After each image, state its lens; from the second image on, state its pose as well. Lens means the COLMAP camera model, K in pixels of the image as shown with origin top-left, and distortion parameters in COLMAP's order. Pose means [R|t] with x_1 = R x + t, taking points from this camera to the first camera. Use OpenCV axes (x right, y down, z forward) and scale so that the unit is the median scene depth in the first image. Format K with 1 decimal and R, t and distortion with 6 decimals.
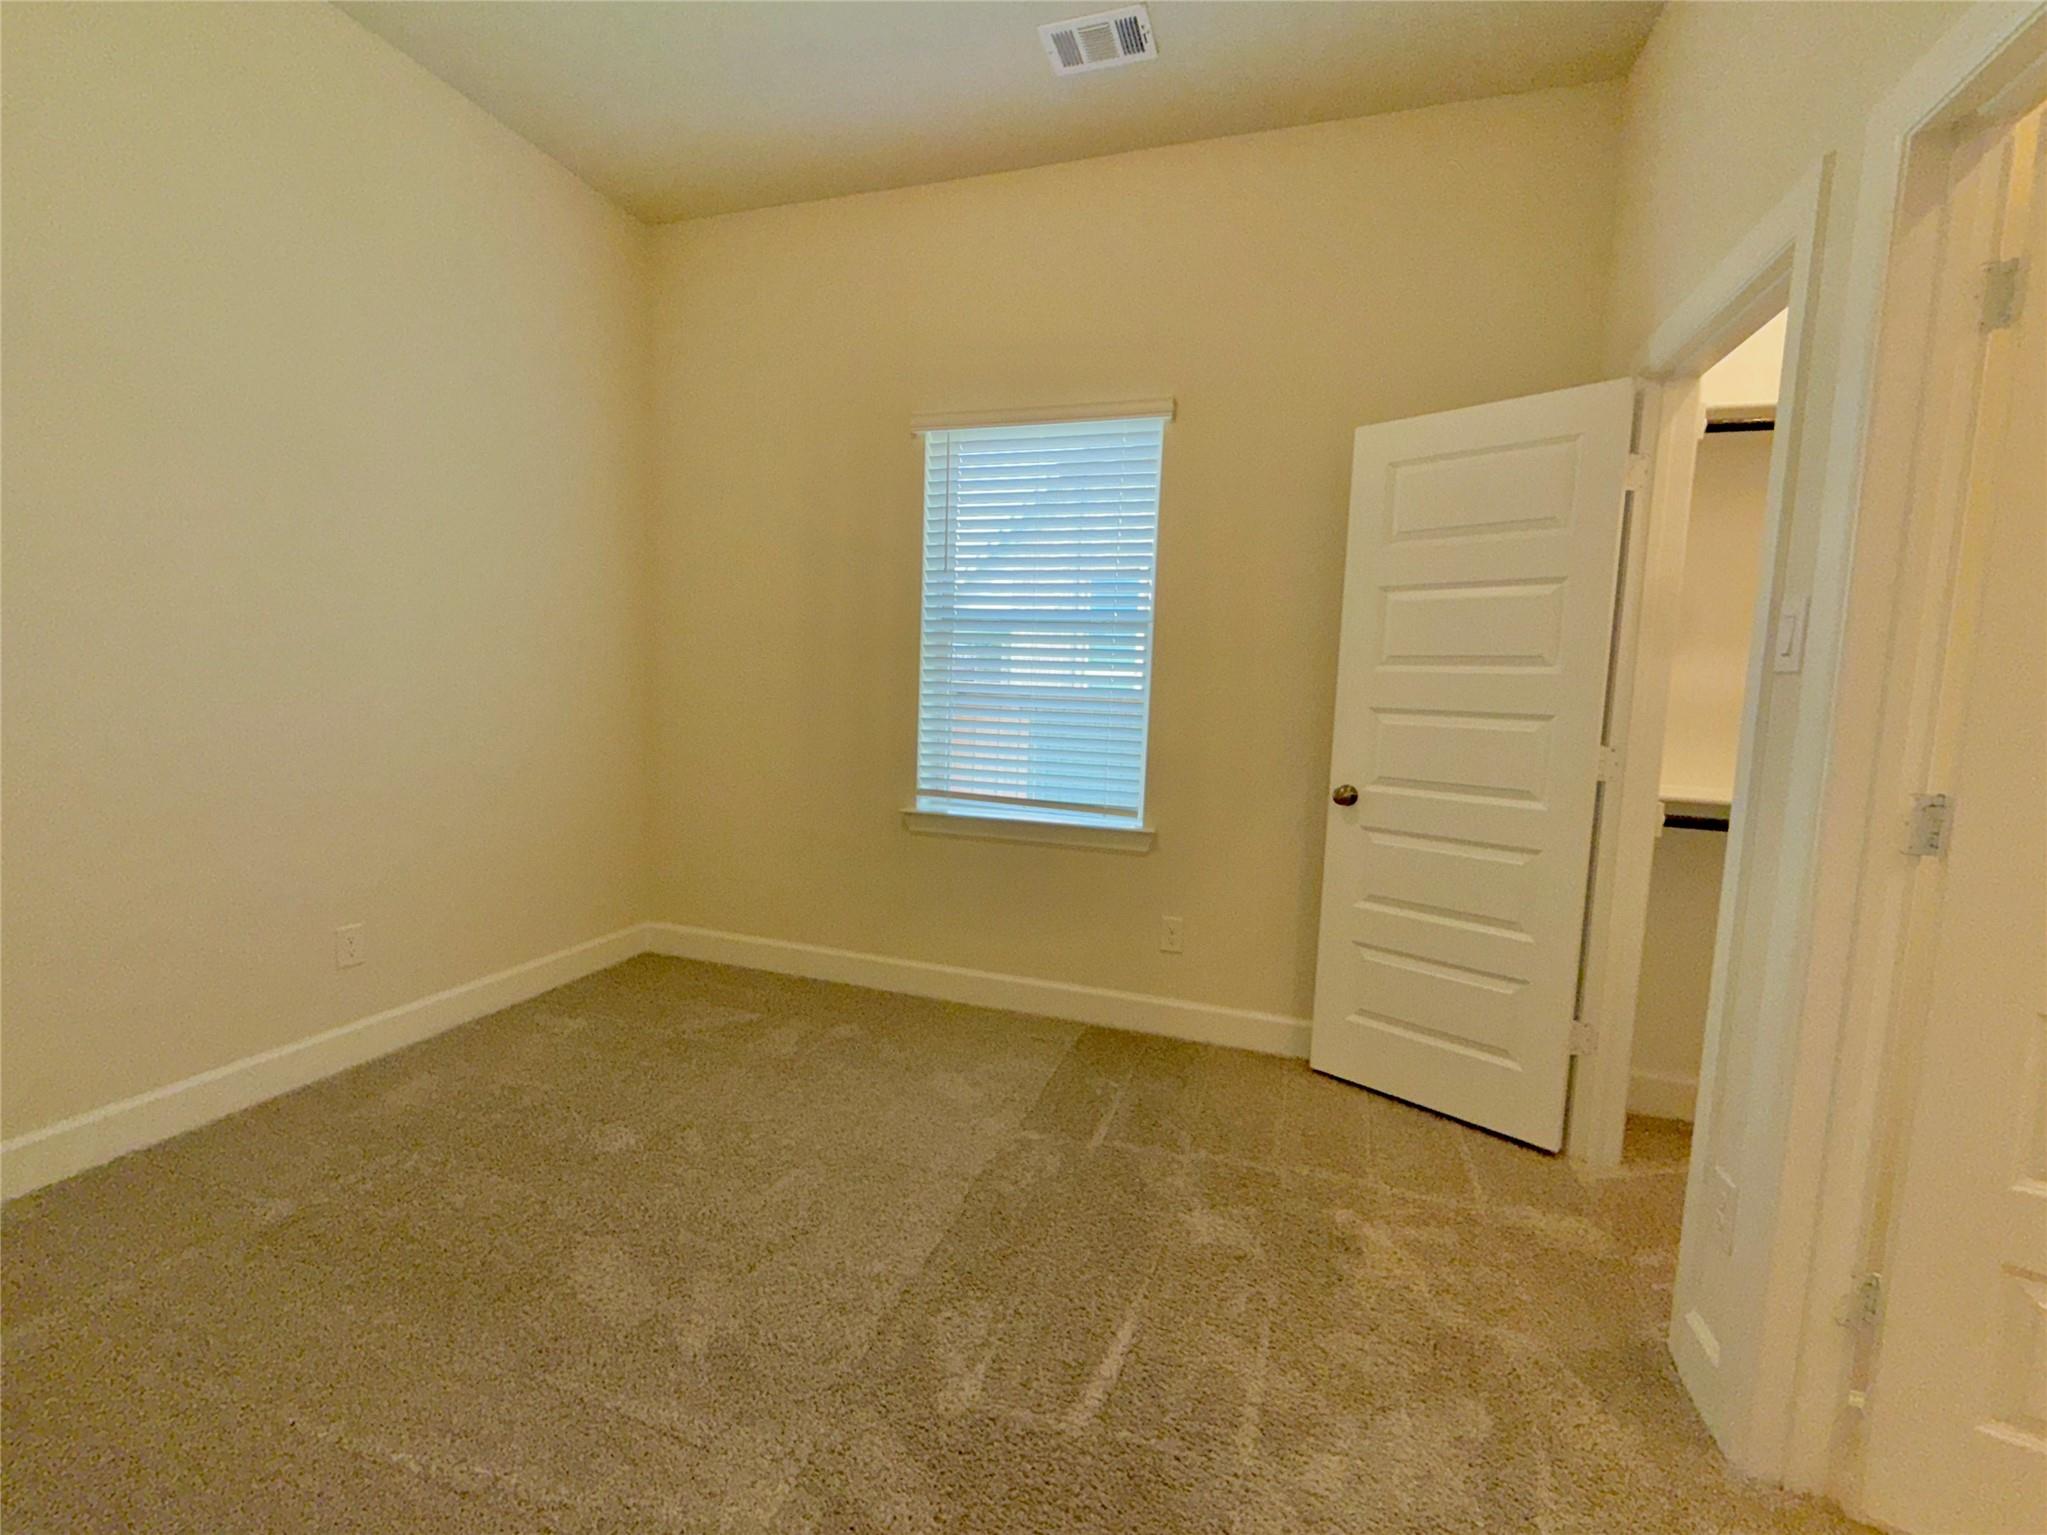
lens RADIAL K [[820.0, 0, 1022.2], [0, 820.0, 764.7], [0, 0, 1]] dist [0.002826, -0.000076]
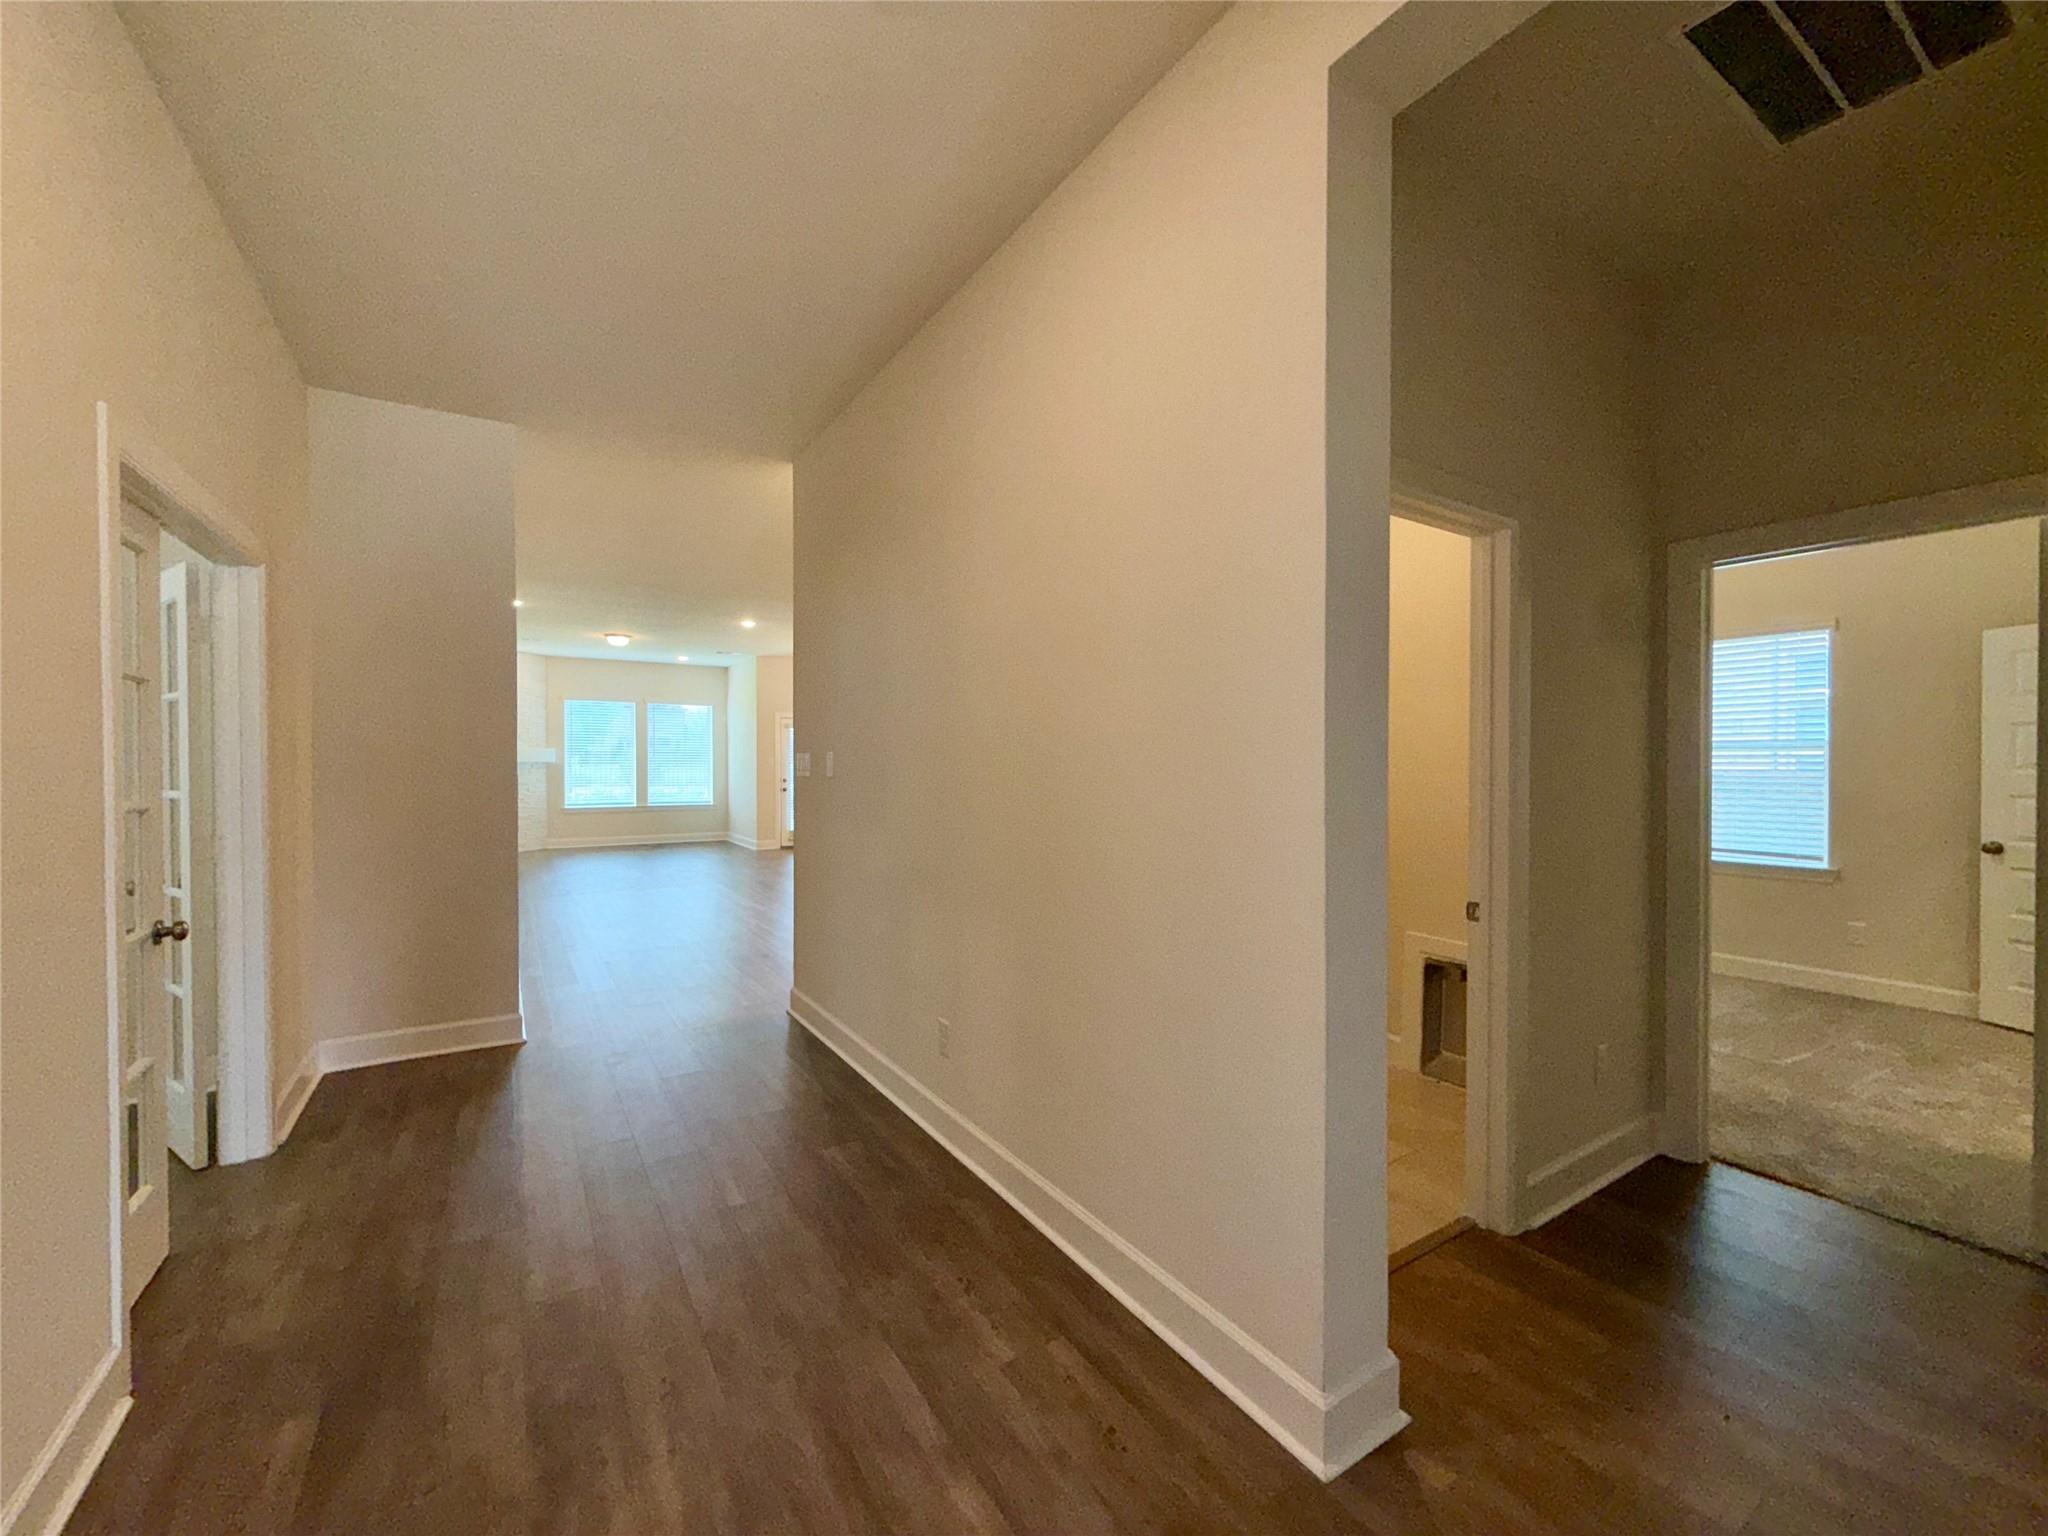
lens RADIAL K [[820.4, 0, 1023.6], [0, 820.4, 762.5], [0, 0, 1]] dist [0.002826, -0.000076]
pose [[0.776548, -0.029211, -0.629381, -0.066014], [-0.036029, 0.995231, -0.090646, 0.082347], [0.629027, 0.093067, 0.771792, -1.421519]]
